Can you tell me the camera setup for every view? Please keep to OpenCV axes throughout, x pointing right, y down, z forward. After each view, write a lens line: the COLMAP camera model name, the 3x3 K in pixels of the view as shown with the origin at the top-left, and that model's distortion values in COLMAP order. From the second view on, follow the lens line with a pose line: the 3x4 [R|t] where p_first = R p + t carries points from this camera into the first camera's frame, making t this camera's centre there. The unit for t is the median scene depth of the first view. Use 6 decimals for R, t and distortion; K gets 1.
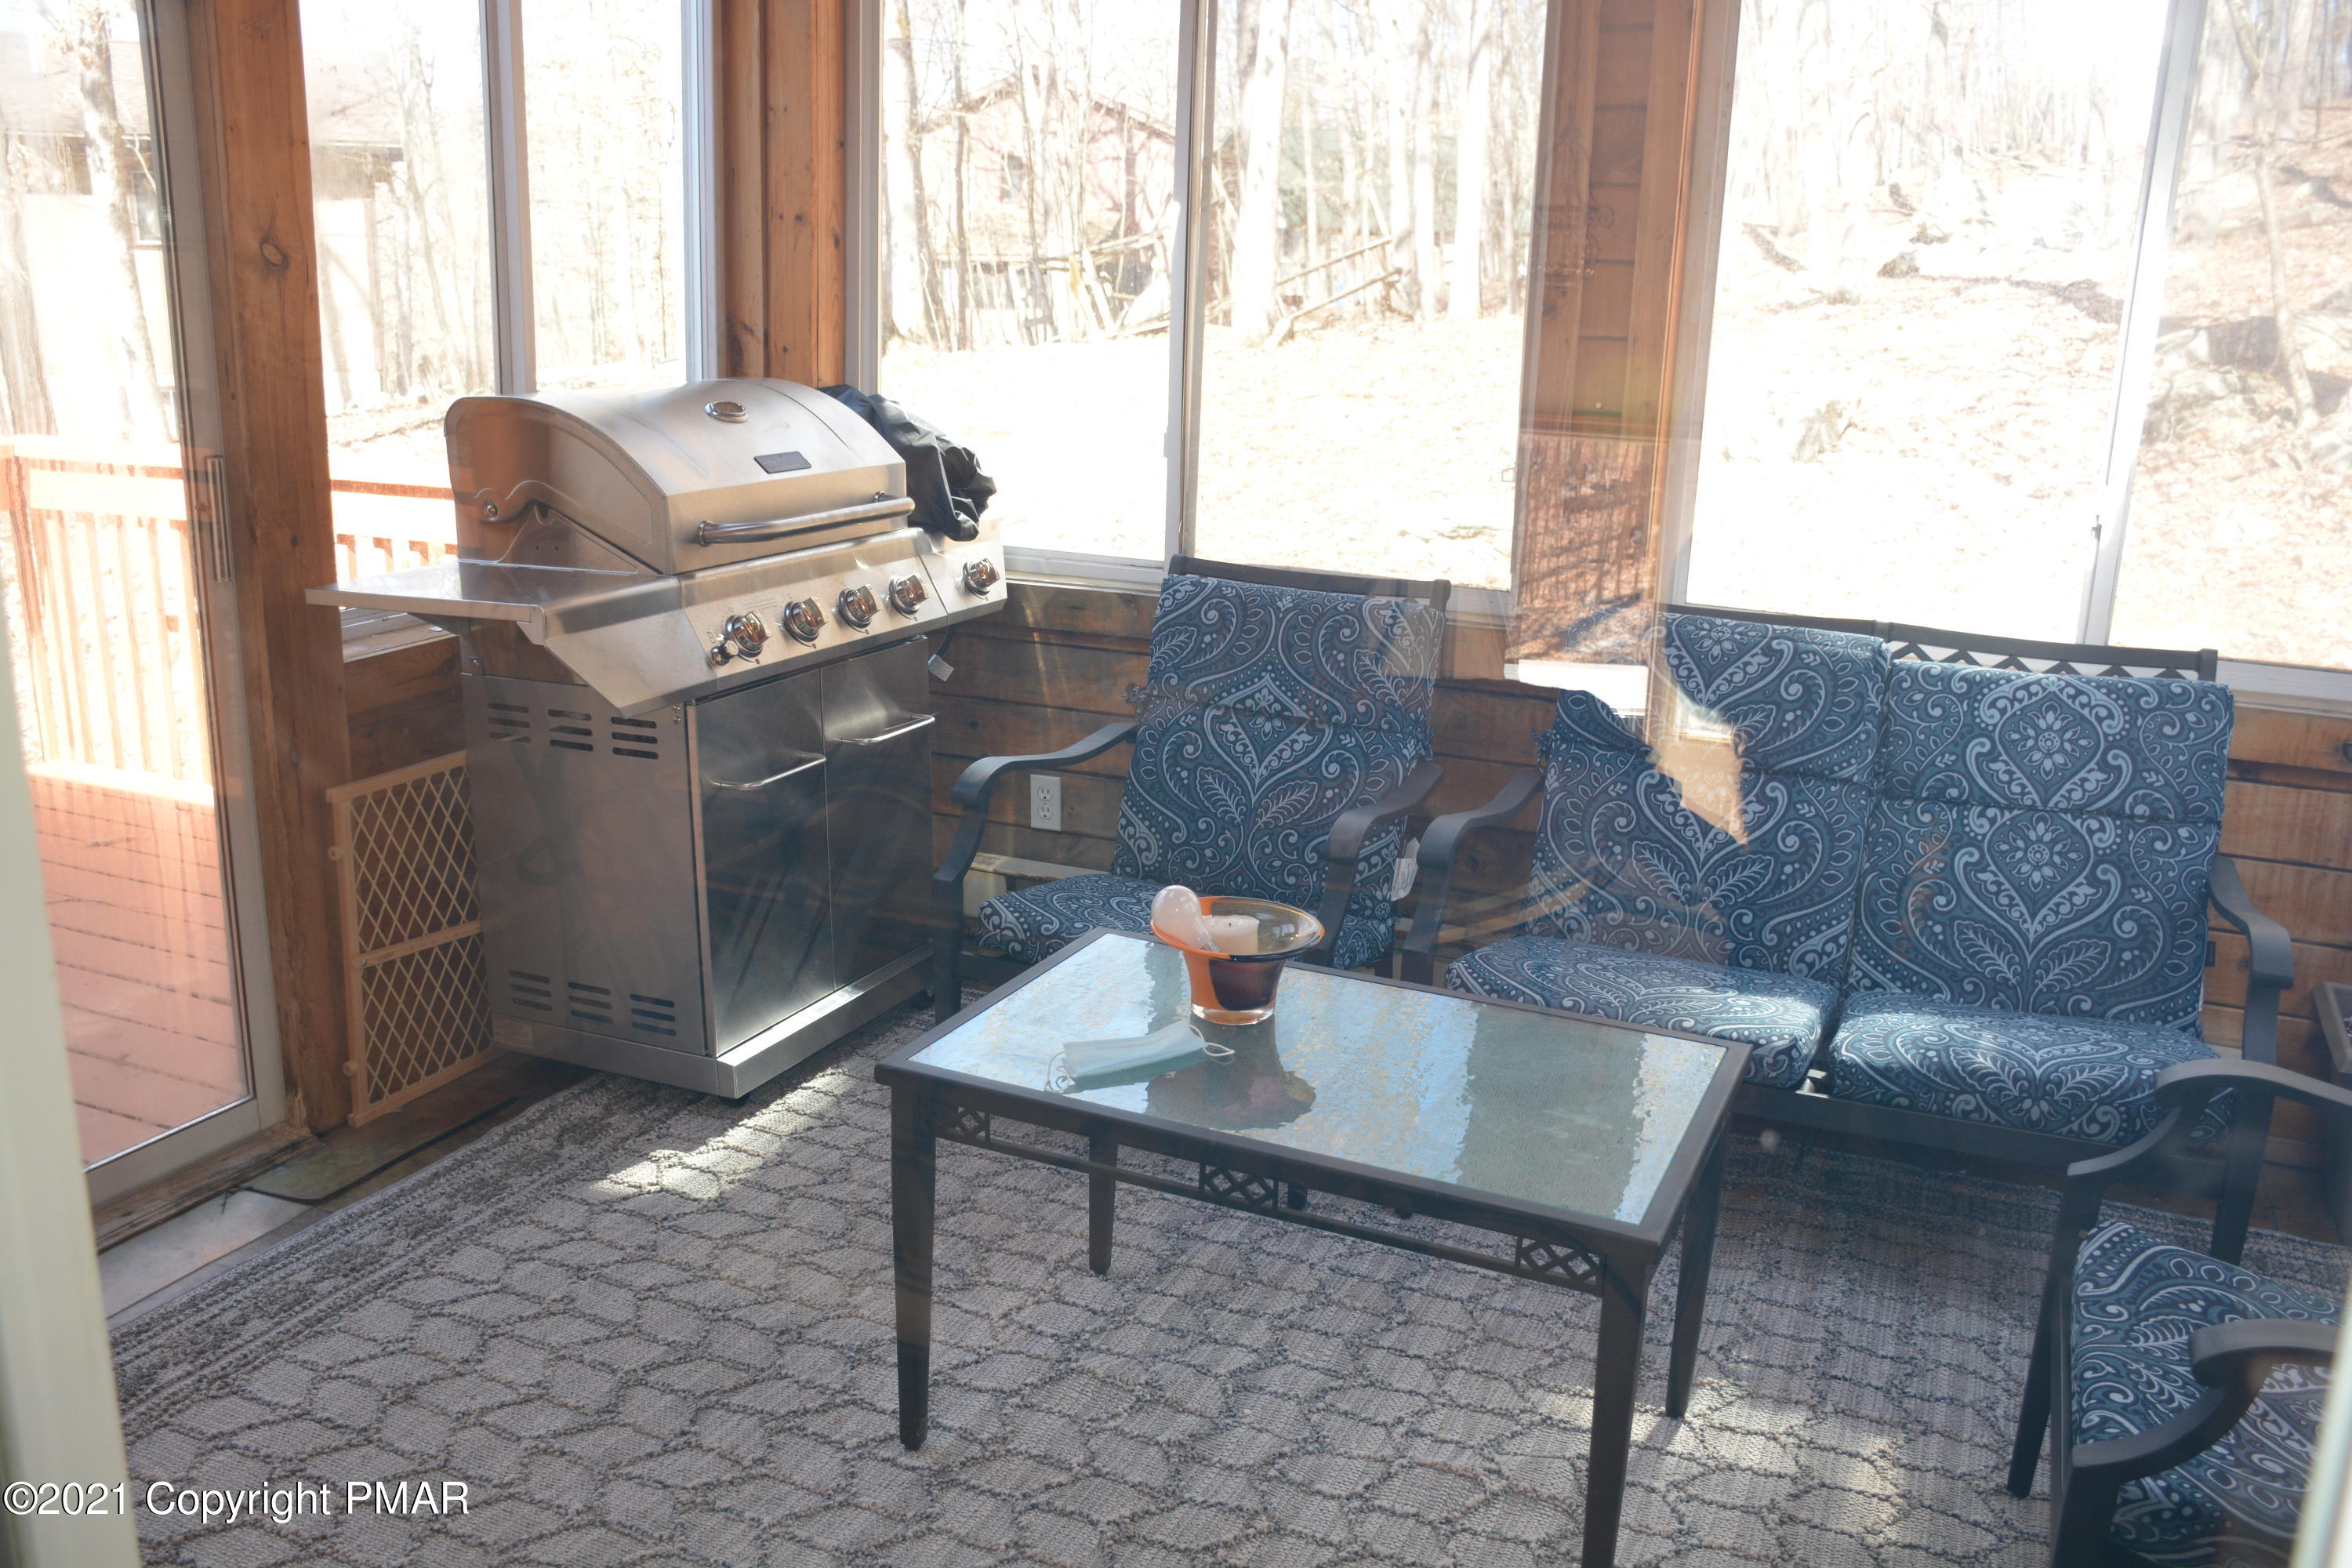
lens RADIAL K [[1981.0, 0, 1166.5], [0, 1981.0, 797.2], [0, 0, 1]] dist [-0.127832, 0.117292]
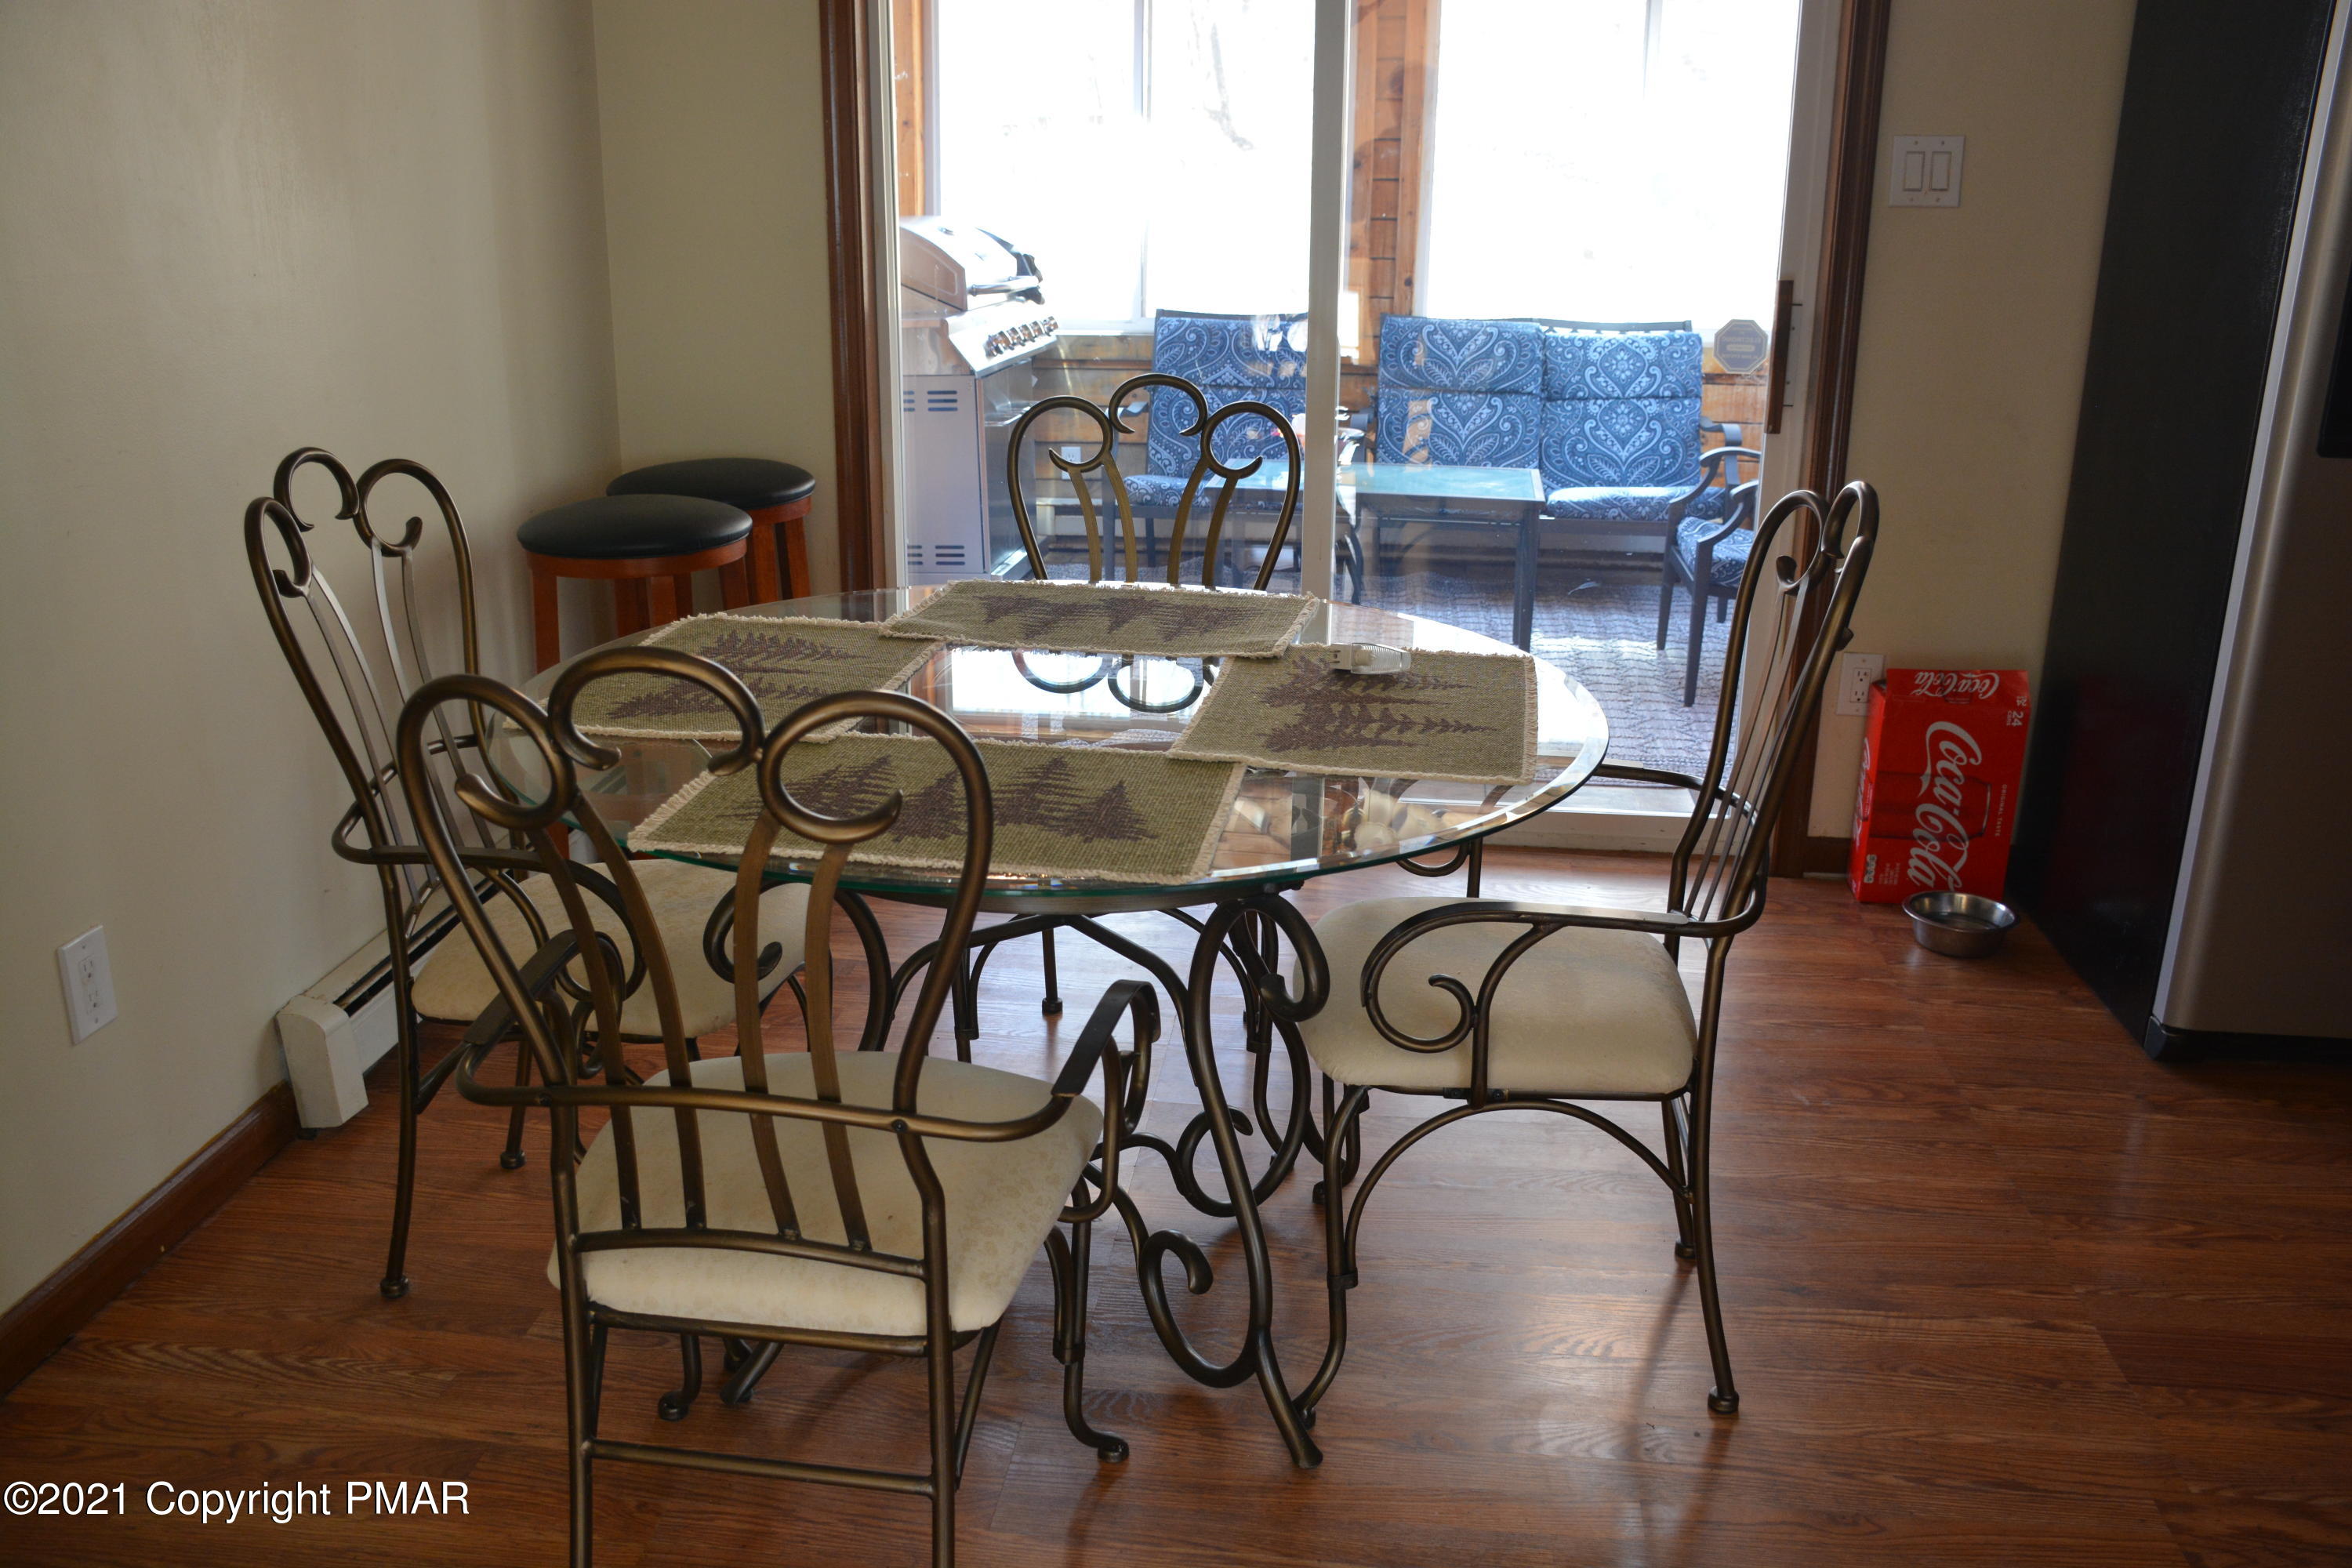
lens RADIAL K [[1981.0, 0, 1179.7], [0, 1981.0, 782.9], [0, 0, 1]] dist [-0.127832, 0.117292]
pose [[0.958507, -0.108119, 0.263769, -0.596878], [0.092371, 0.993159, 0.071429, 0.219273], [-0.269687, -0.044101, 0.961938, -0.905134]]
